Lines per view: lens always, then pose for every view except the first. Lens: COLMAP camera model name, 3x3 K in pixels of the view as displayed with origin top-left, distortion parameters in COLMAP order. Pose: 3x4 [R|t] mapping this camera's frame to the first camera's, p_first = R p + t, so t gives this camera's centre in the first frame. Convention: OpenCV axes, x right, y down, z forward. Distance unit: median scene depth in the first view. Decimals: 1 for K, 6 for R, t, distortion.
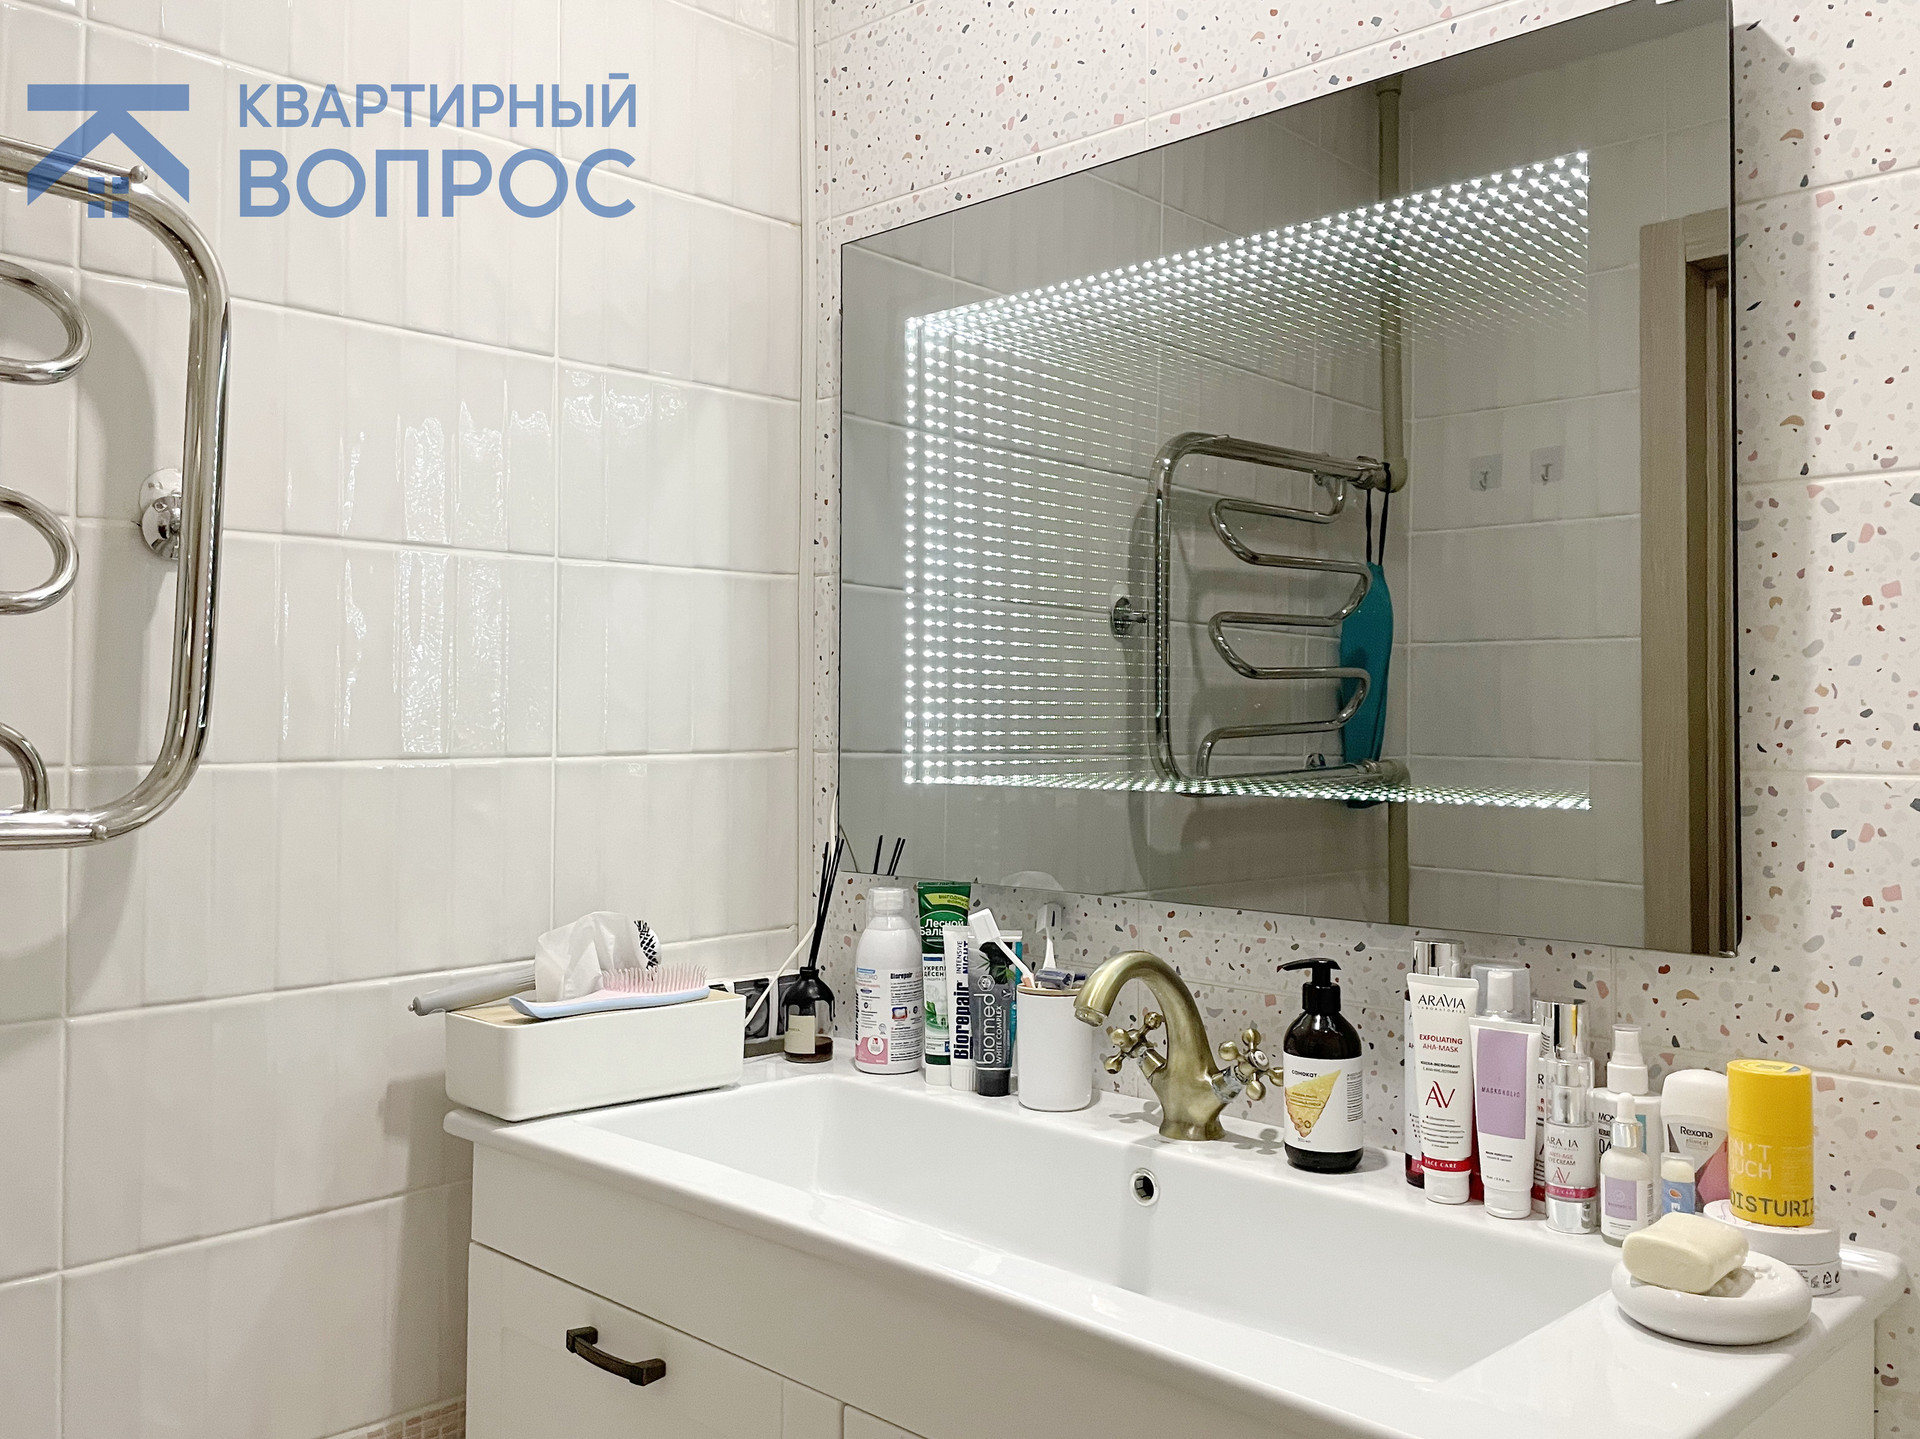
lens RADIAL K [[1524.6, 0, 965.1], [0, 1524.6, 706.4], [0, 0, 1]] dist [0.039586, -0.049262]
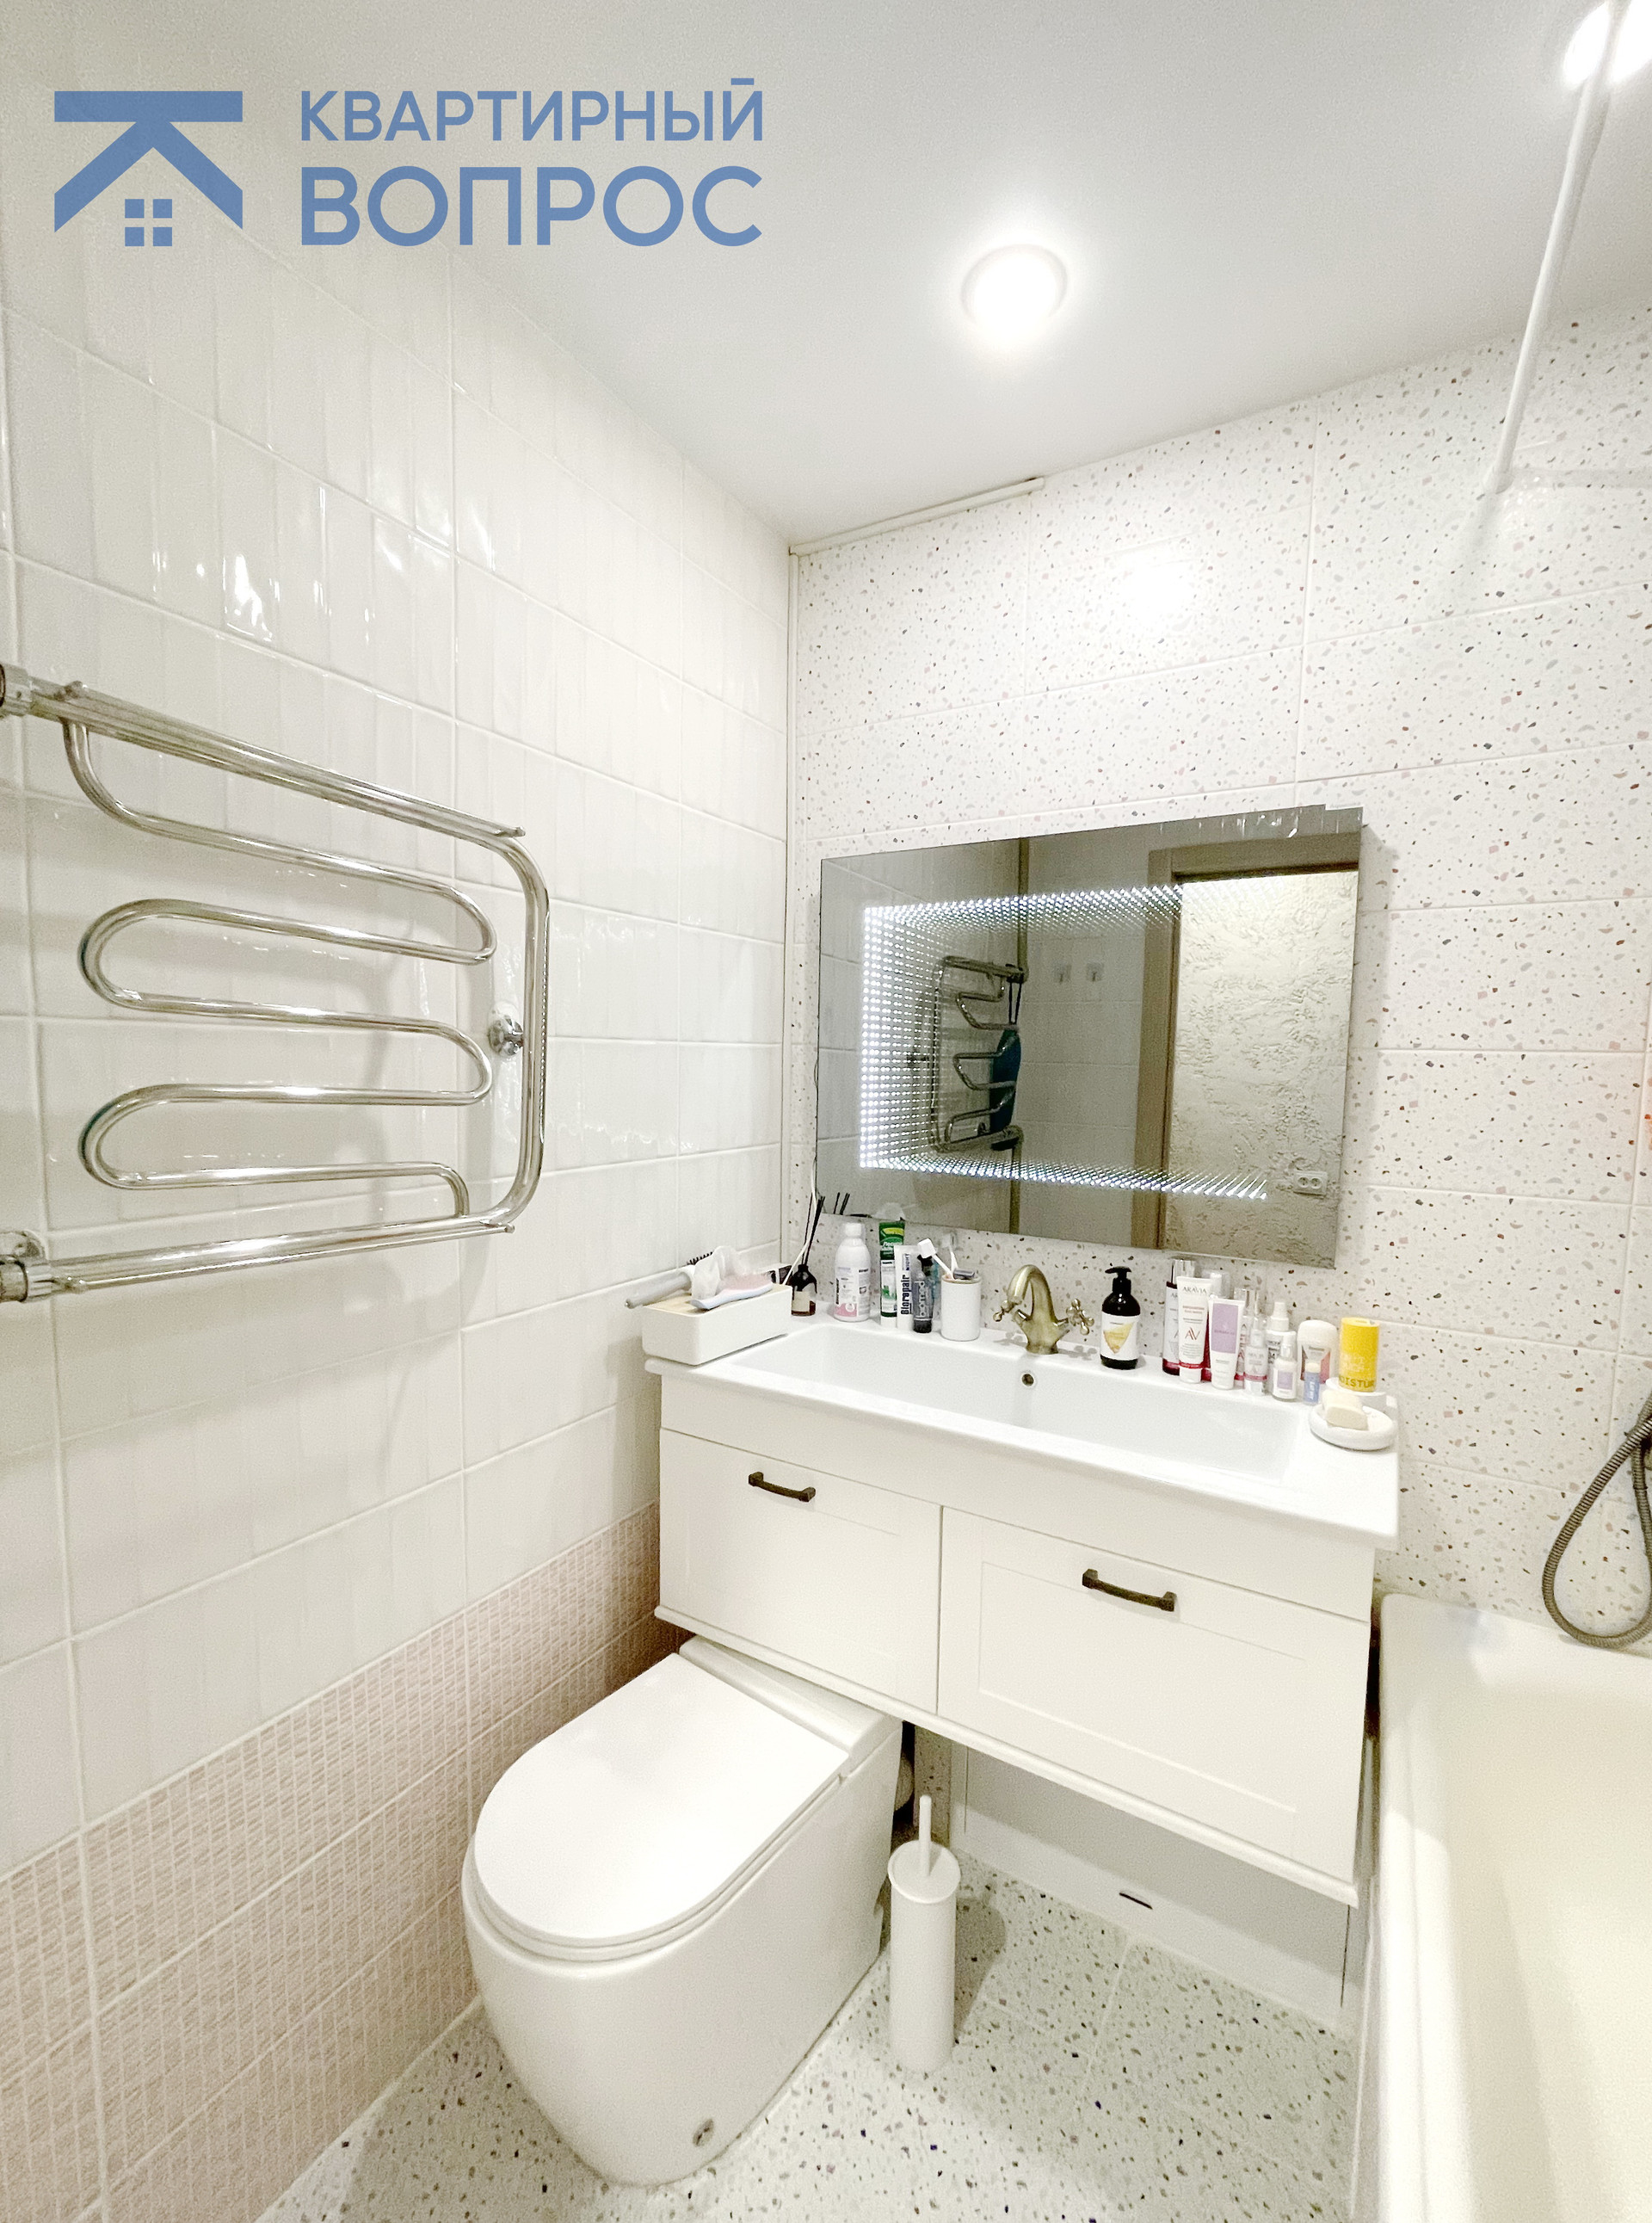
lens RADIAL K [[890.2, 0, 813.4], [0, 890.2, 1137.9], [0, 0, 1]] dist [-0.004343, -0.000686]
pose [[0.972952, -0.005922, 0.230931, -0.421095], [-0.018564, 0.994434, 0.103712, -0.115338], [-0.230259, -0.105194, 0.967427, -0.027002]]
